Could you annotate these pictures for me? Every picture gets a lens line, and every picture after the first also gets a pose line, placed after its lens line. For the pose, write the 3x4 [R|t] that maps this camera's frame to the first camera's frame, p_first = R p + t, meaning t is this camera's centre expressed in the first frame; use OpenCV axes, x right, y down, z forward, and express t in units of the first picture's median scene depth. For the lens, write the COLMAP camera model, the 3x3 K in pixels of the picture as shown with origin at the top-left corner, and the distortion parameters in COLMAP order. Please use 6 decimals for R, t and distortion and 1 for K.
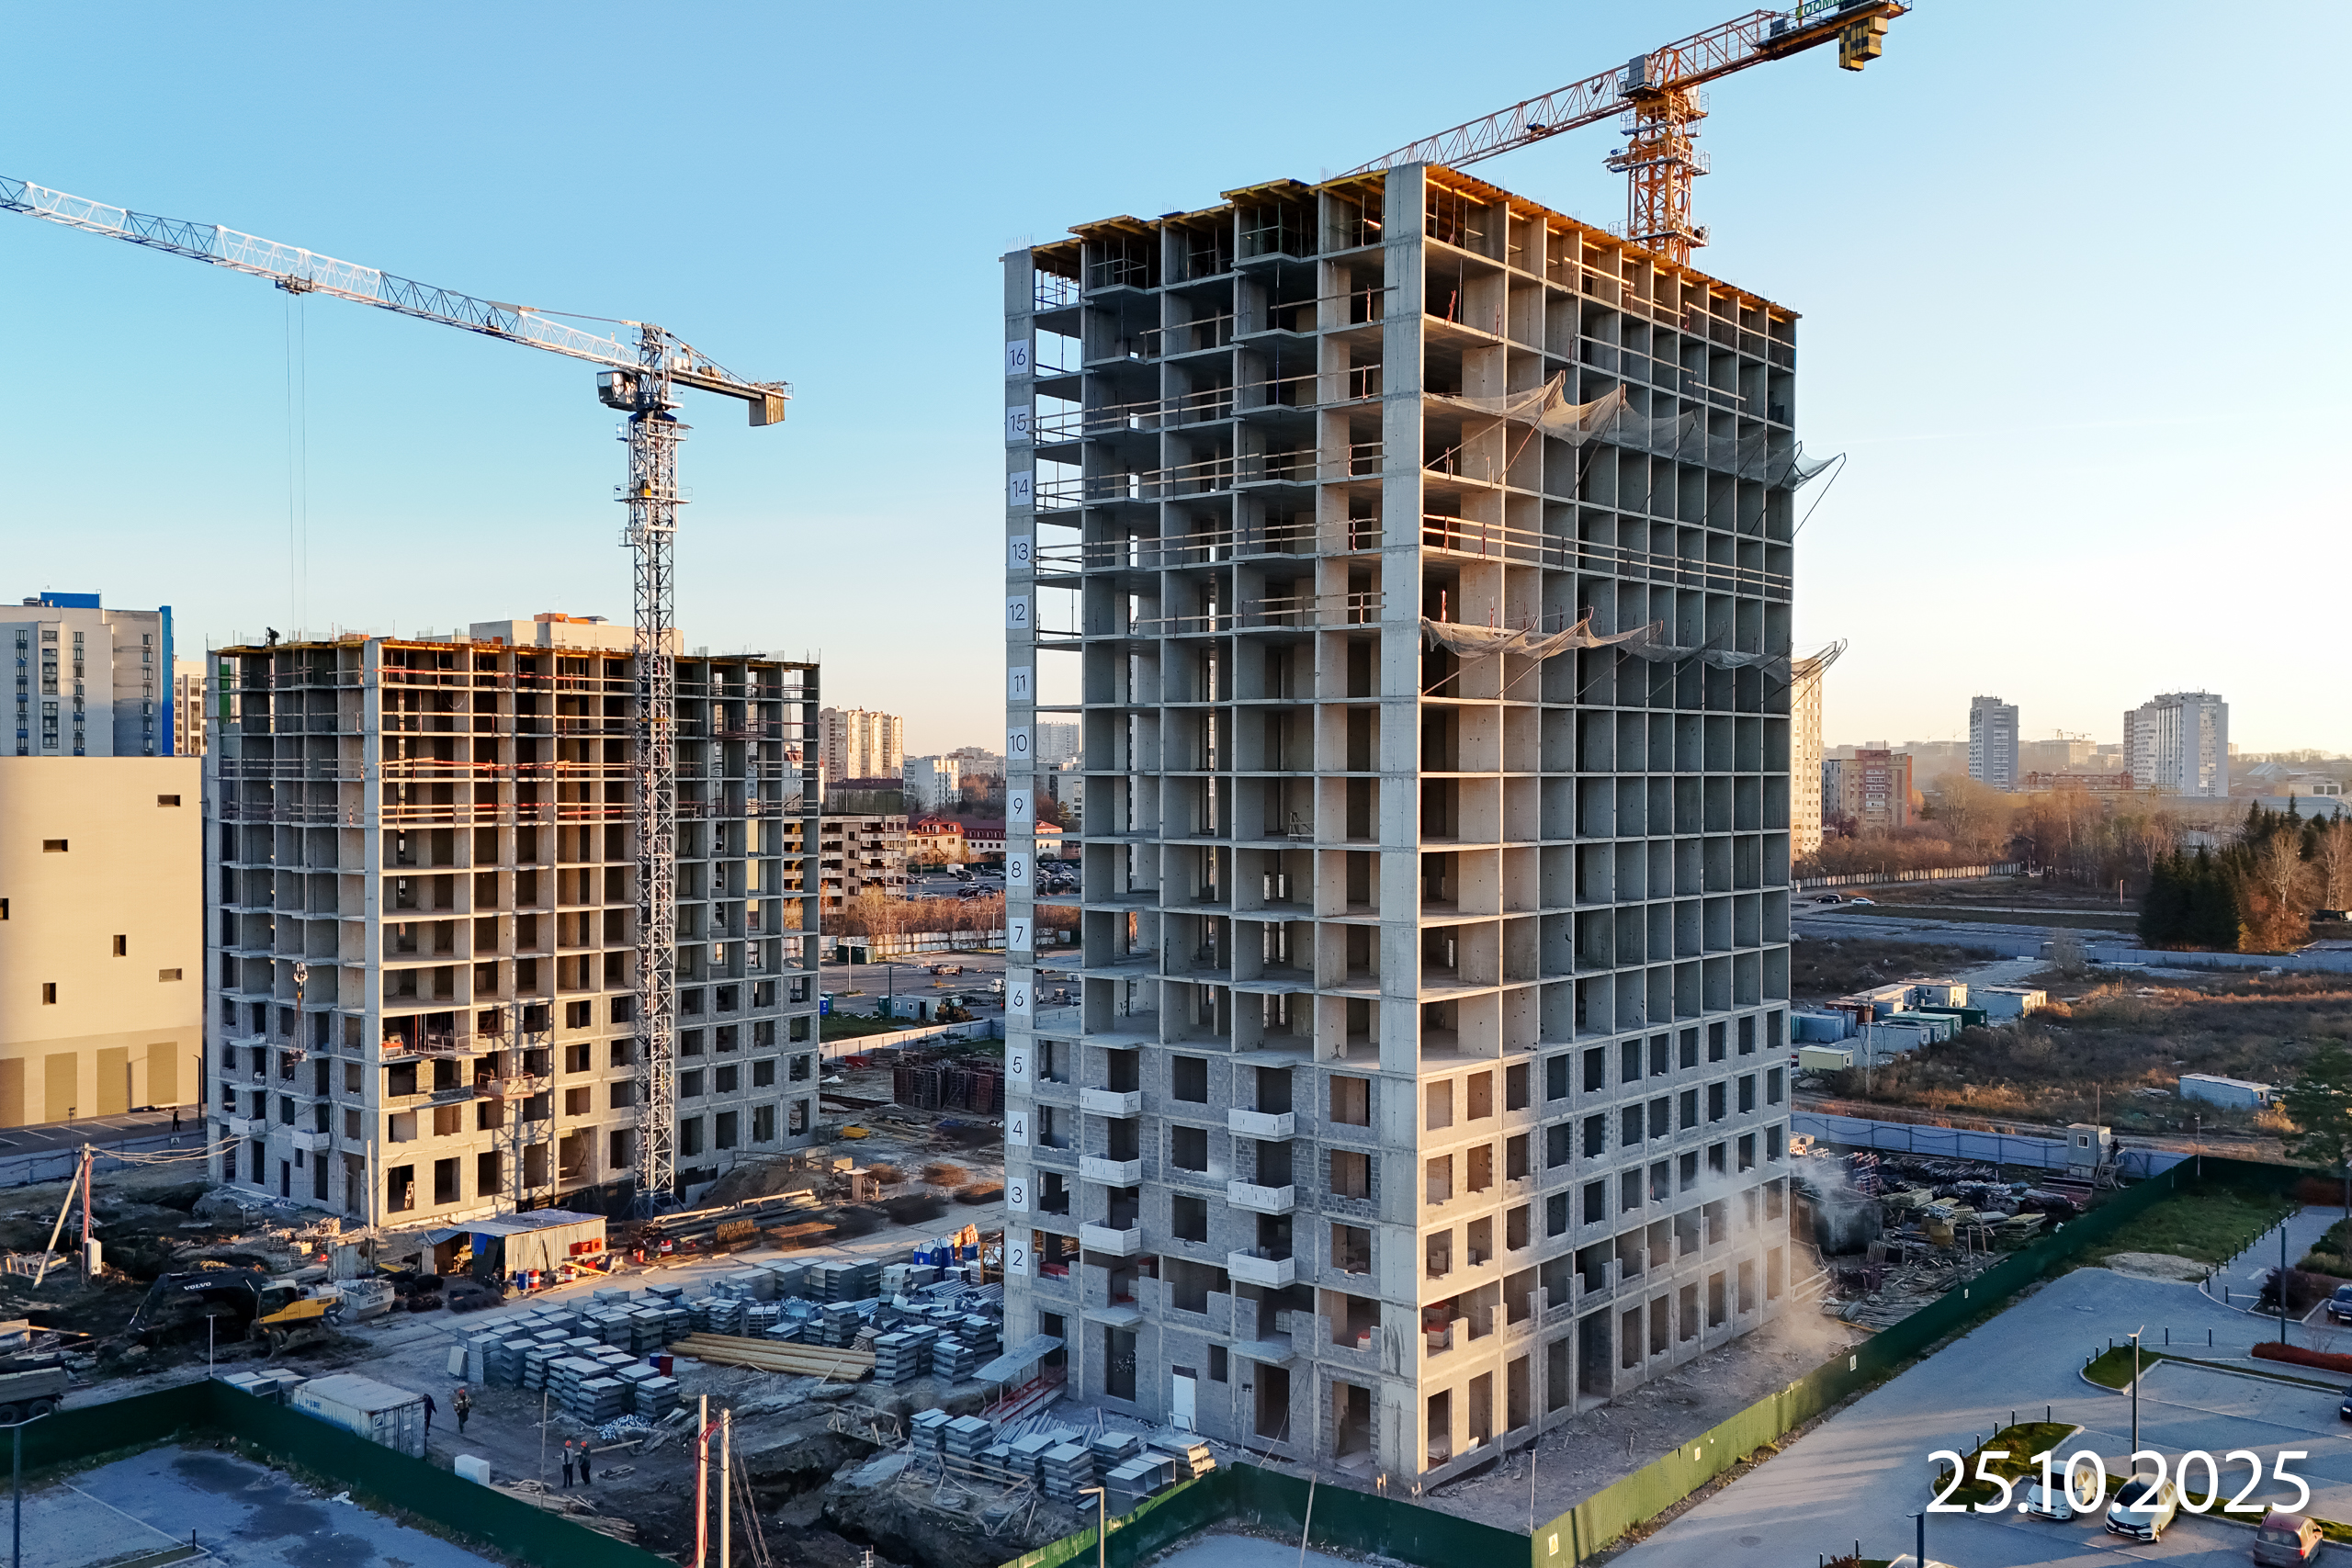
lens RADIAL K [[2028.3, 0, 1176.0], [0, 2028.3, 784.0], [0, 0, 1]] dist [0.064549, -0.009993]
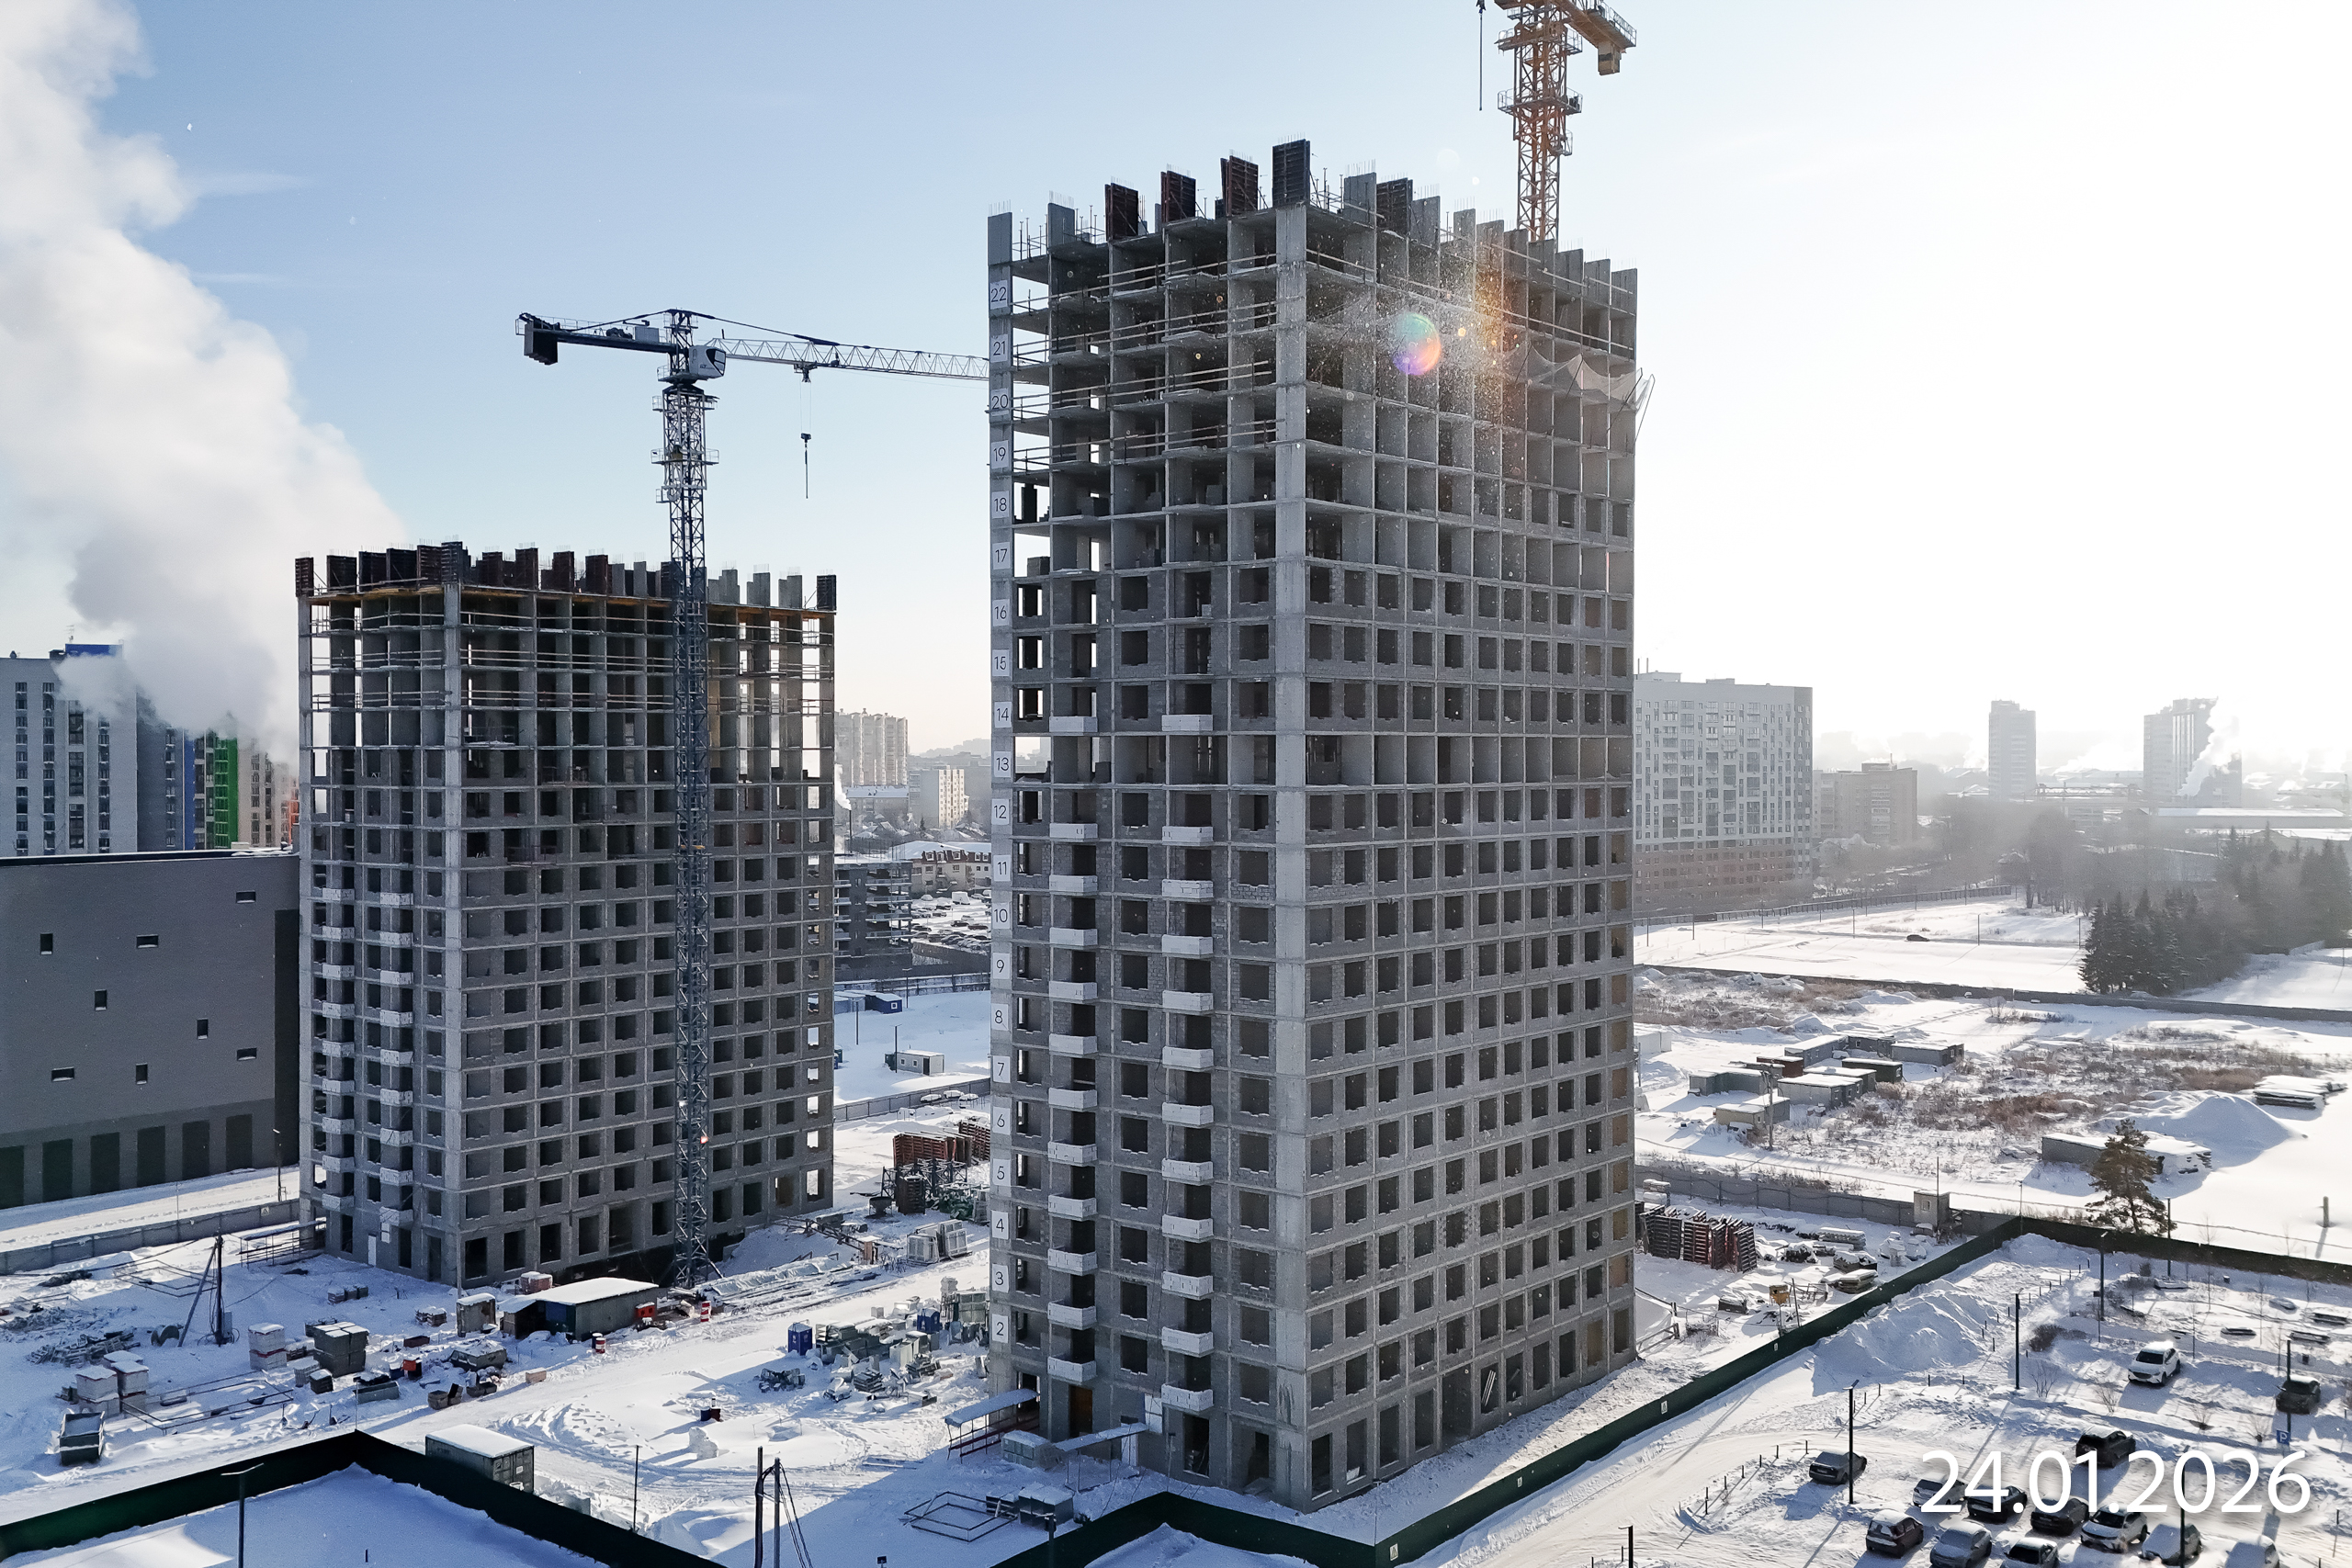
lens RADIAL K [[2119.6, 0, 1230.9], [0, 2119.6, 764.6], [0, 0, 1]] dist [0.068550, -0.075921]
pose [[0.999825, -0.001767, 0.018609, 0.040546], [0.001833, 0.999992, -0.003542, -0.110651], [-0.018603, 0.003575, 0.999821, -0.317527]]
